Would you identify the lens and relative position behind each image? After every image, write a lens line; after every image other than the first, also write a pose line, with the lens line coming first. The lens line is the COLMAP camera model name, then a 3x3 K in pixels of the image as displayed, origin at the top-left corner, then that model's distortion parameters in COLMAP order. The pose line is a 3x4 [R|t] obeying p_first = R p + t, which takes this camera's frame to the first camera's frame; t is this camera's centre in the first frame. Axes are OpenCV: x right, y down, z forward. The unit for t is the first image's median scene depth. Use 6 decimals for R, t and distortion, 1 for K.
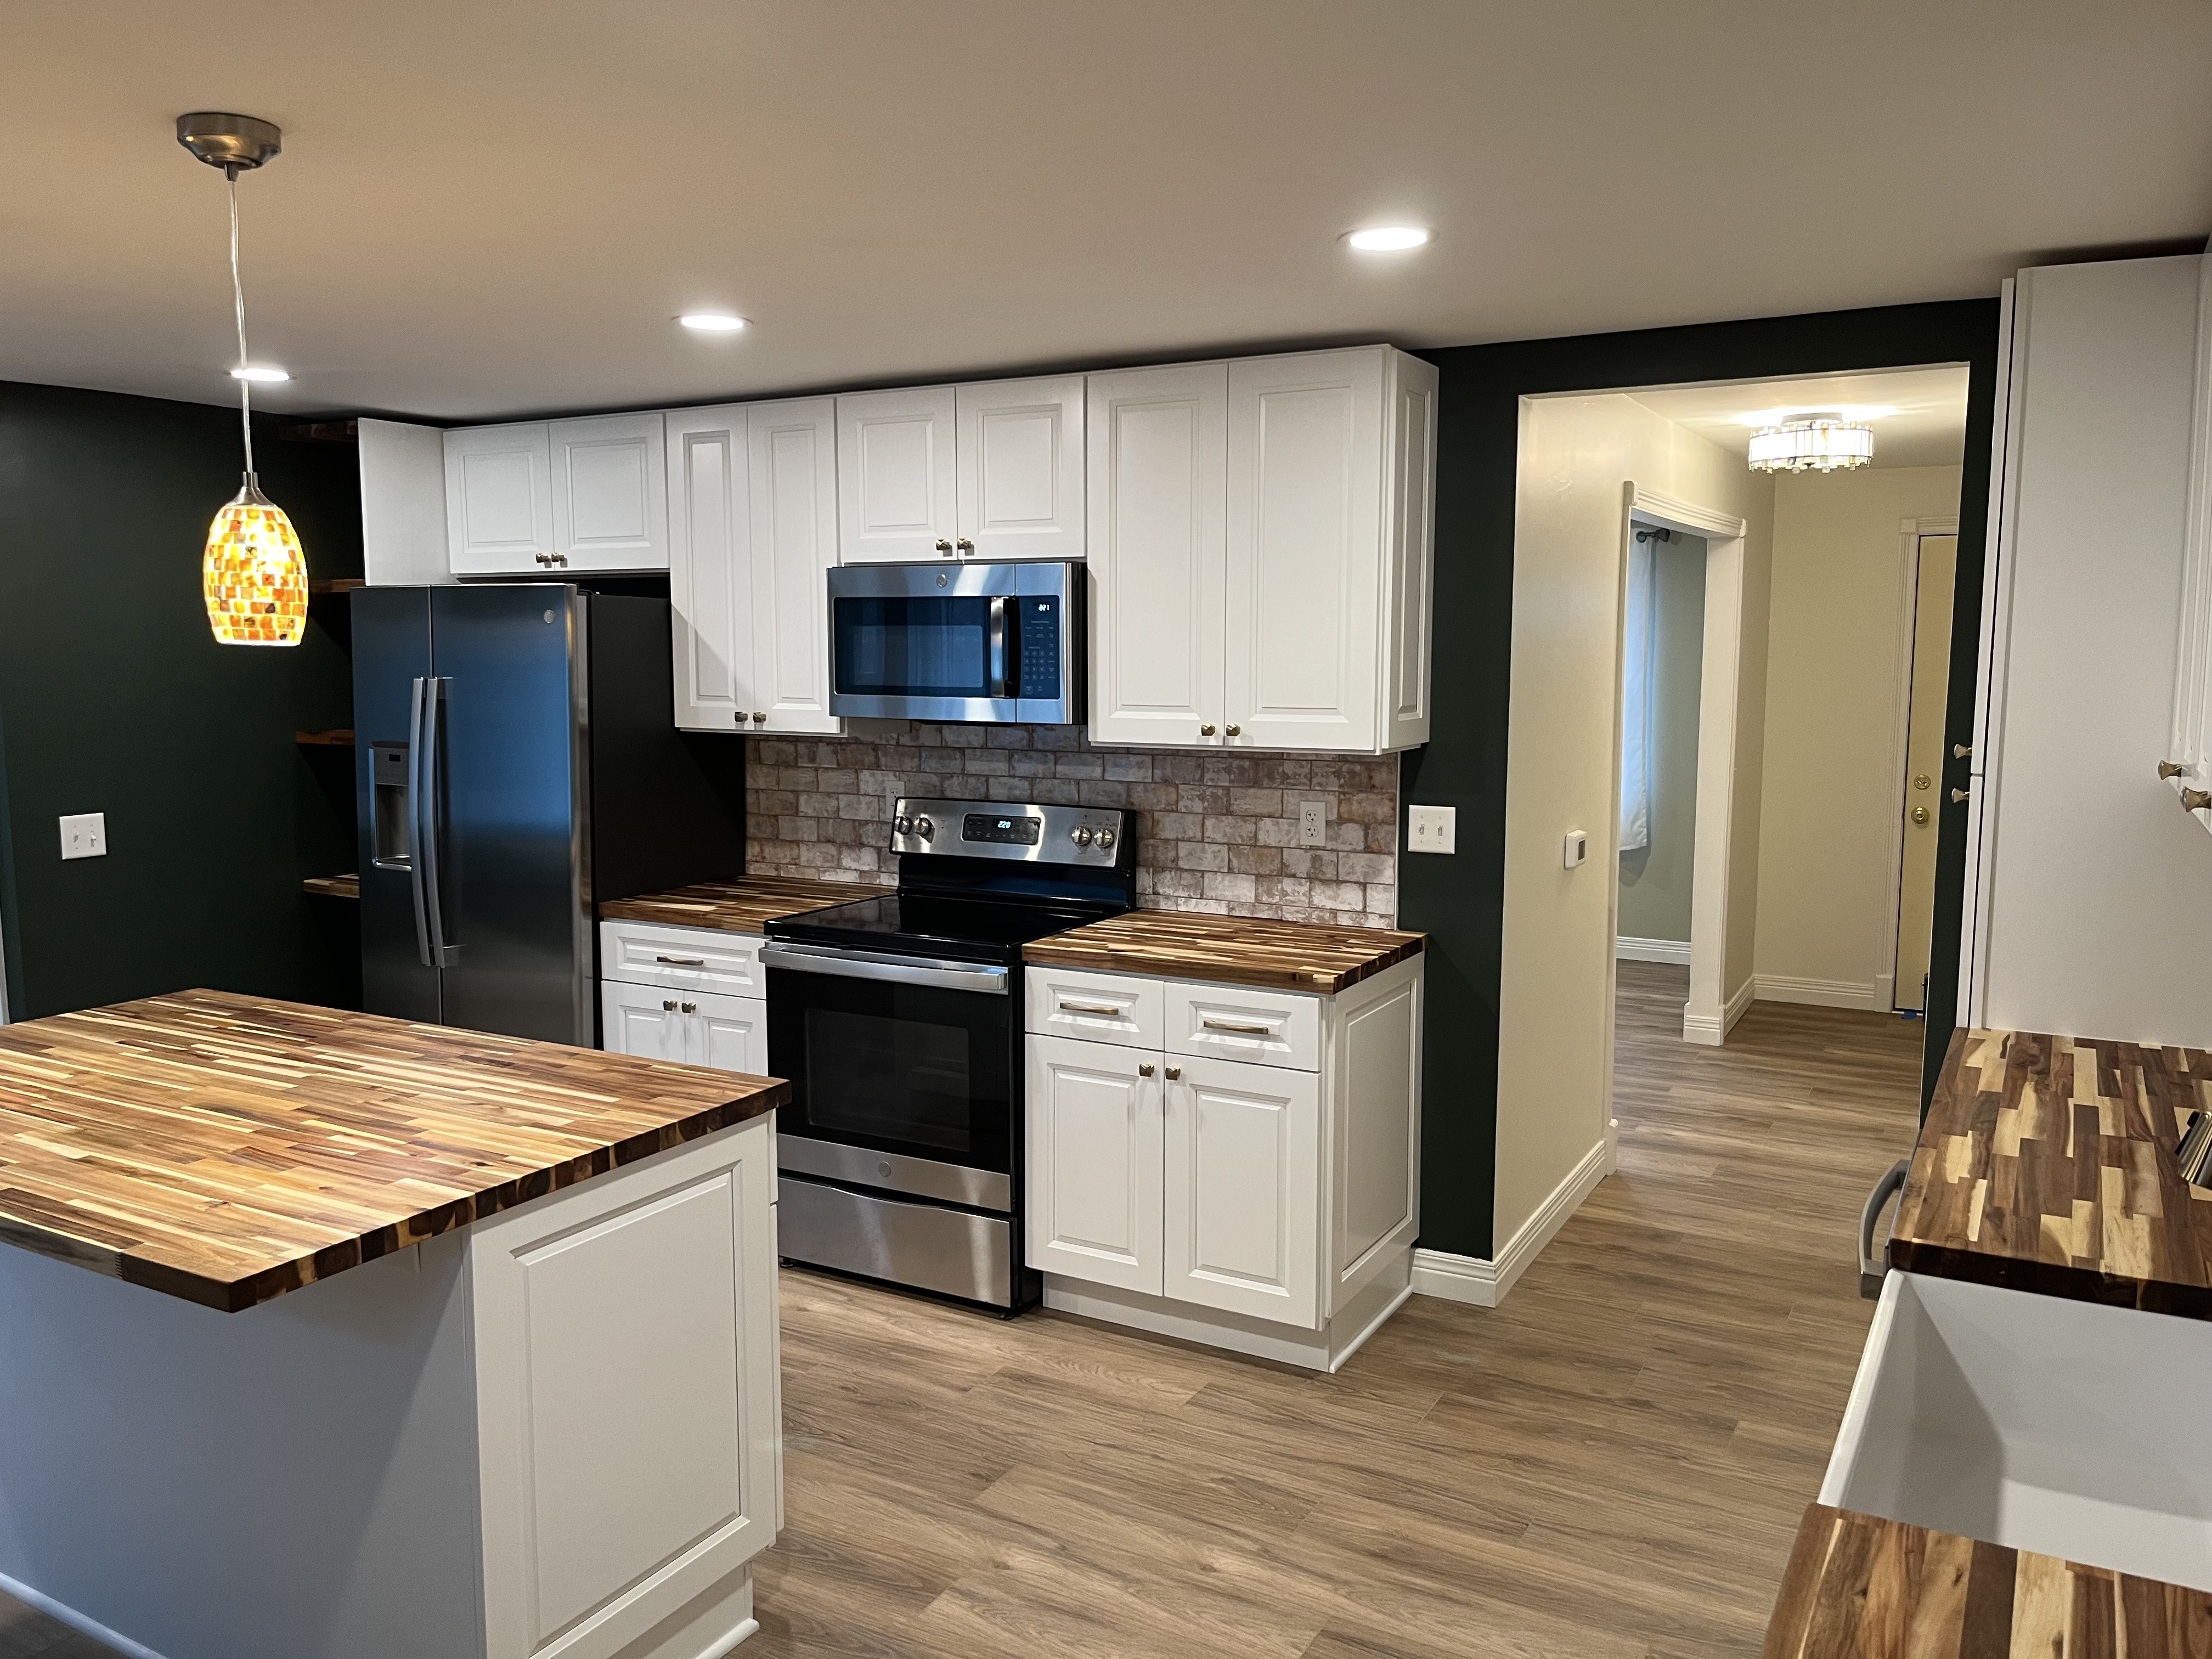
lens RADIAL K [[1675.4, 0, 1097.8], [0, 1675.4, 831.2], [0, 0, 1]] dist [0.031866, -0.030817]
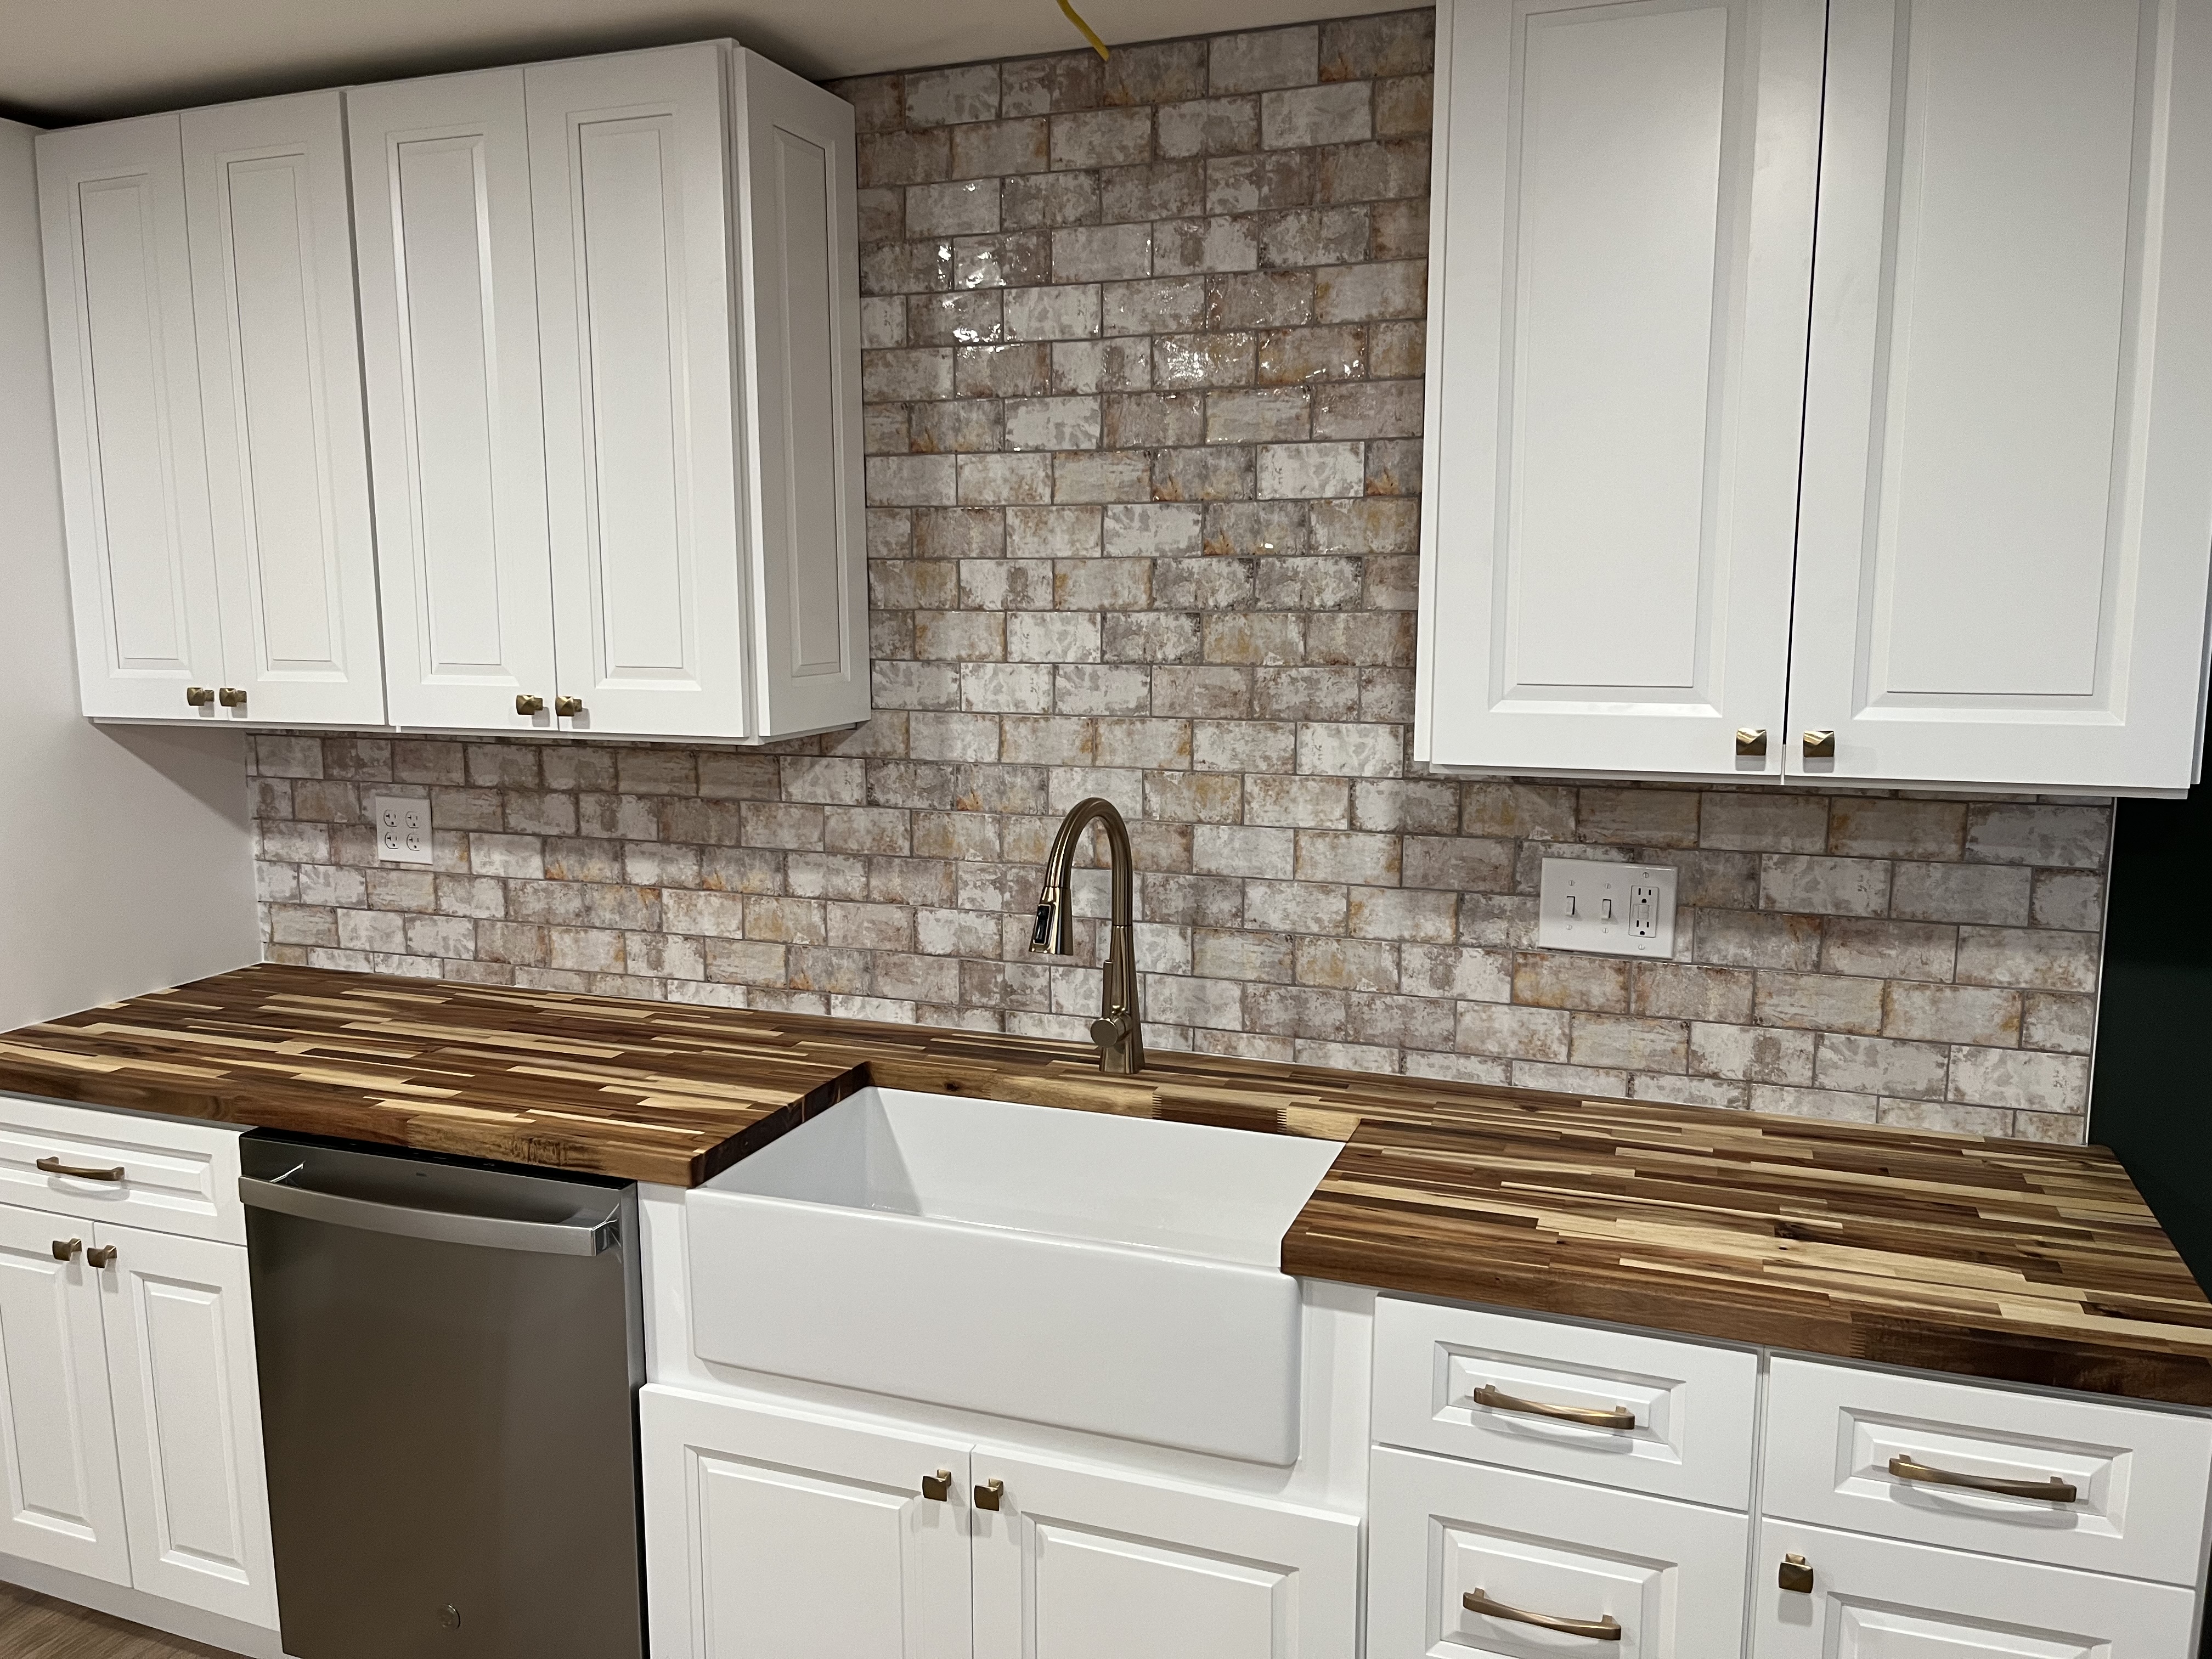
lens RADIAL K [[1675.4, 0, 1097.8], [0, 1675.4, 831.2], [0, 0, 1]] dist [0.031866, -0.030817]
pose [[-0.167836, -0.145894, 0.974960, -0.242140], [0.114949, 0.979346, 0.166338, -0.039921], [-0.979090, 0.139988, -0.147599, 0.430971]]
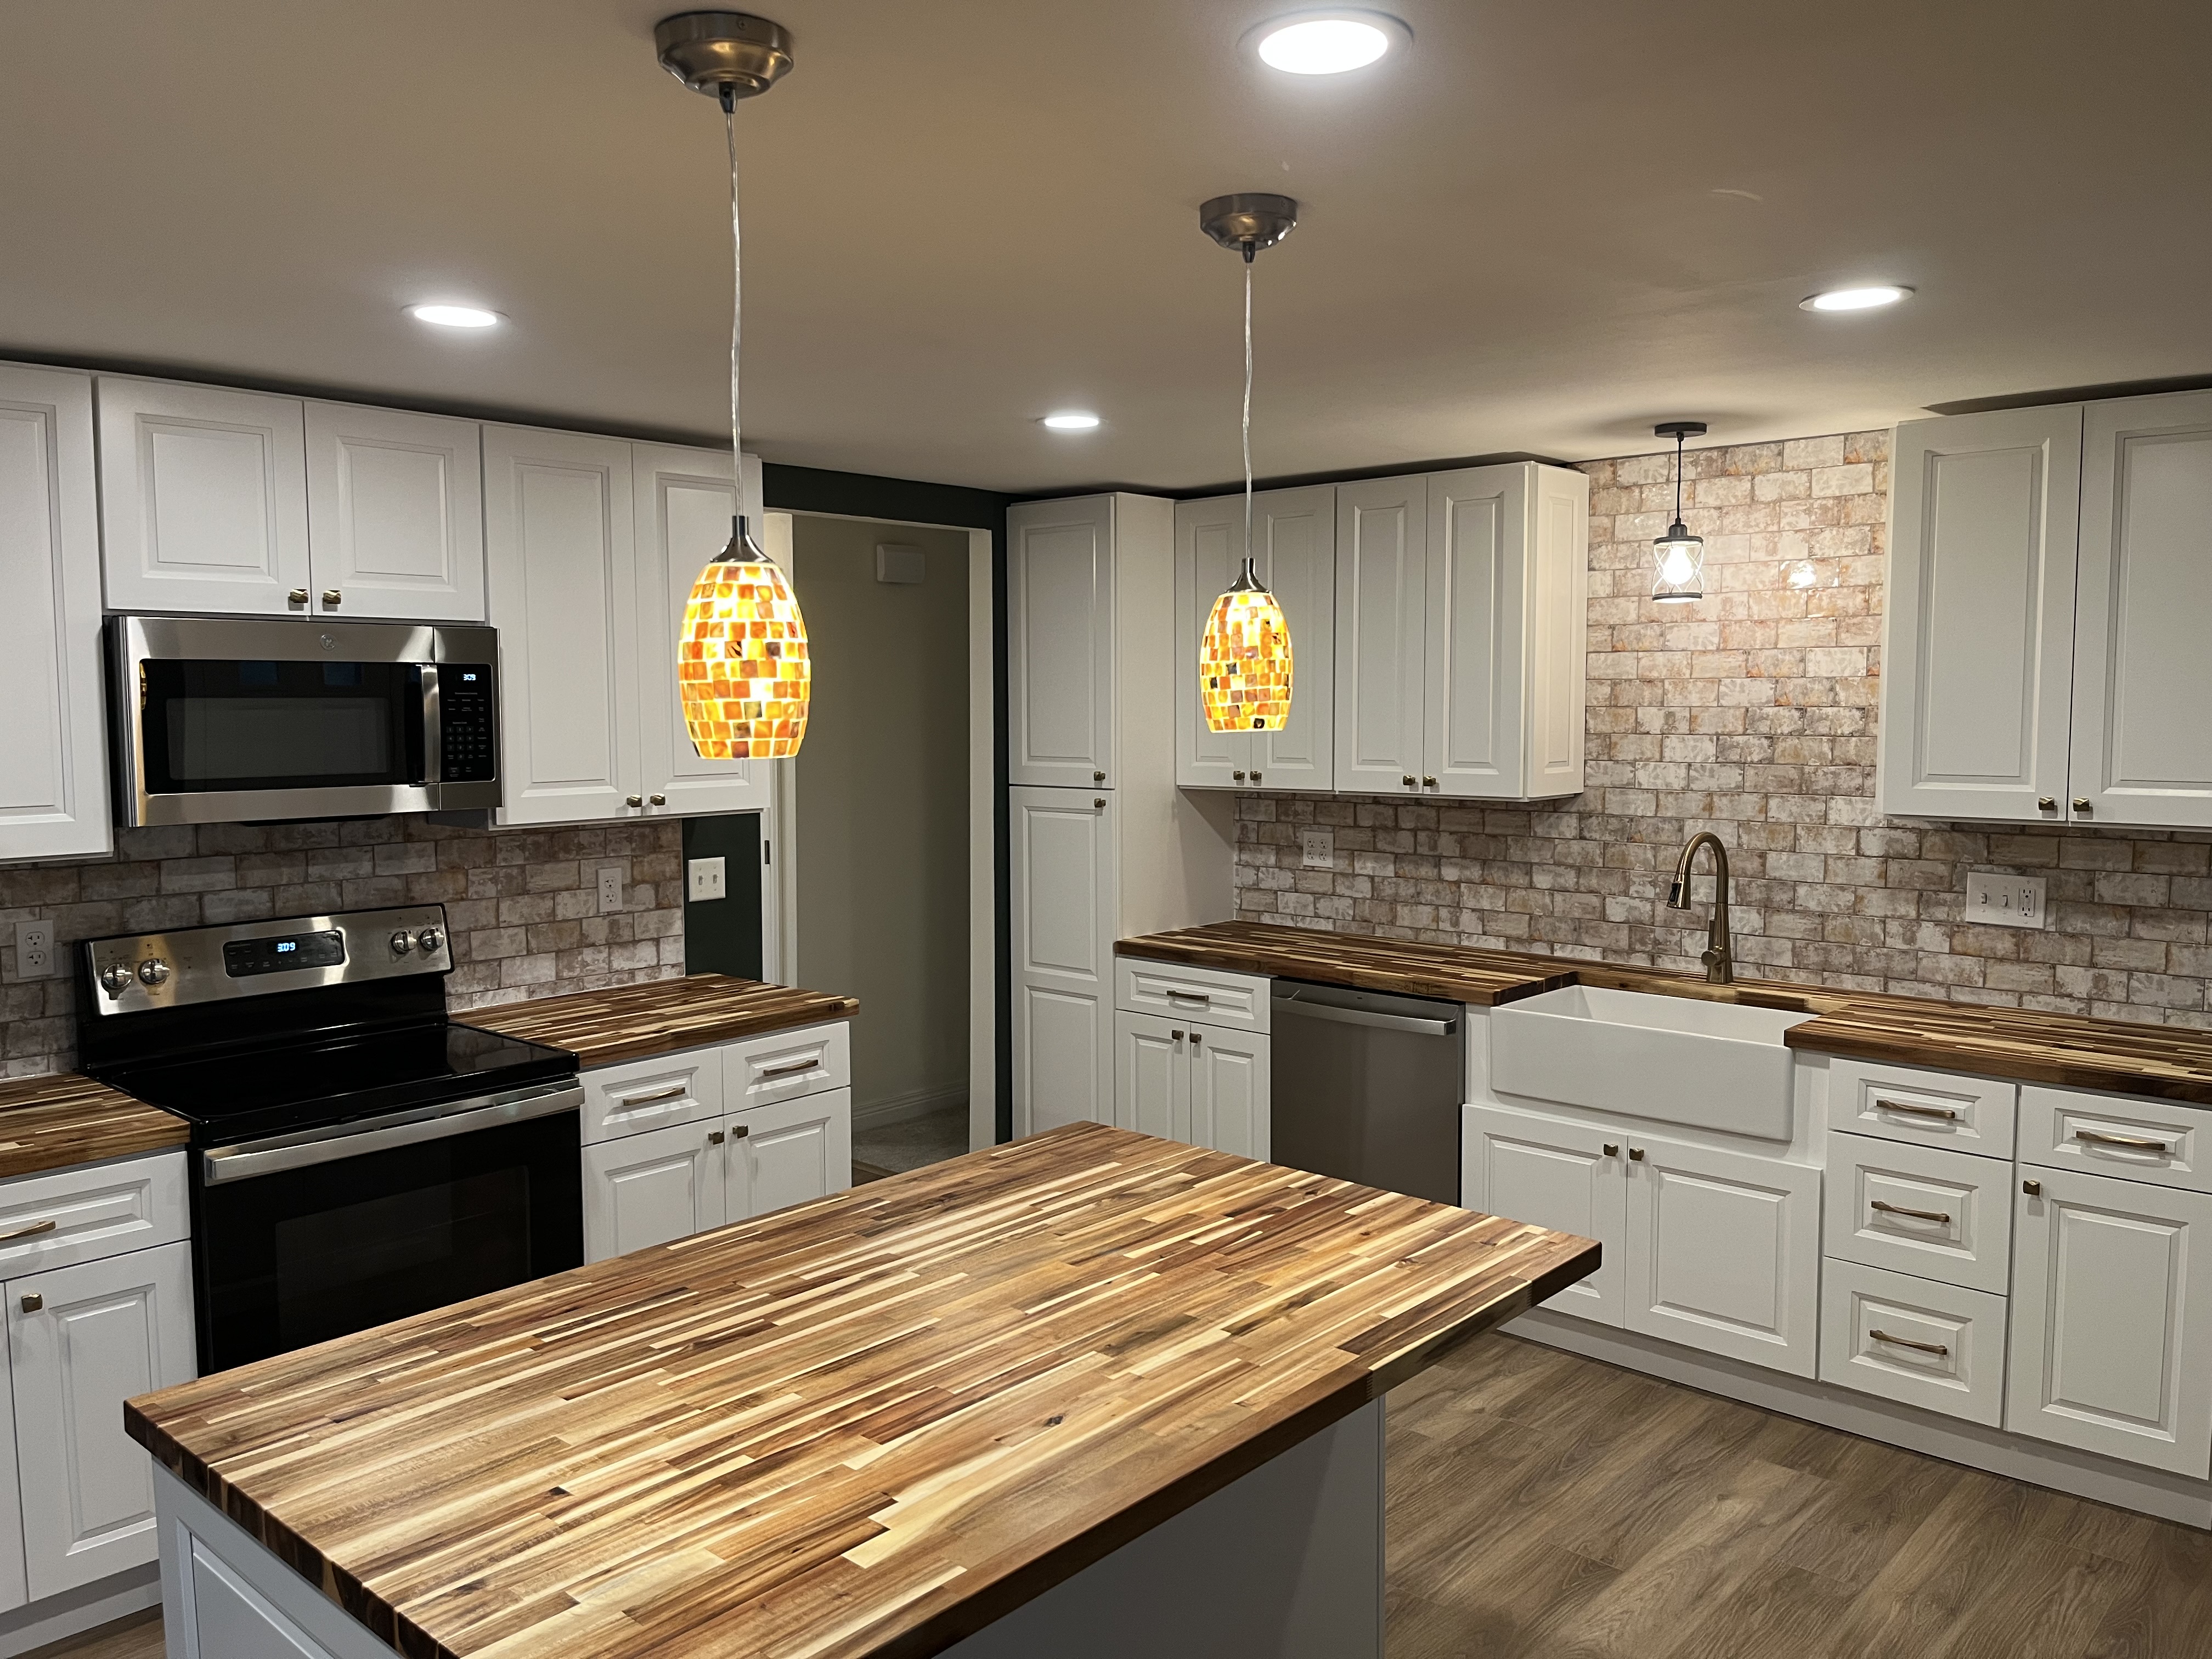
lens RADIAL K [[1675.4, 0, 1097.8], [0, 1675.4, 831.2], [0, 0, 1]] dist [0.031866, -0.030817]
pose [[0.219386, -0.080234, 0.972333, -0.801417], [0.115937, 0.991695, 0.055674, -0.062727], [-0.968725, 0.100515, 0.226866, 0.479075]]
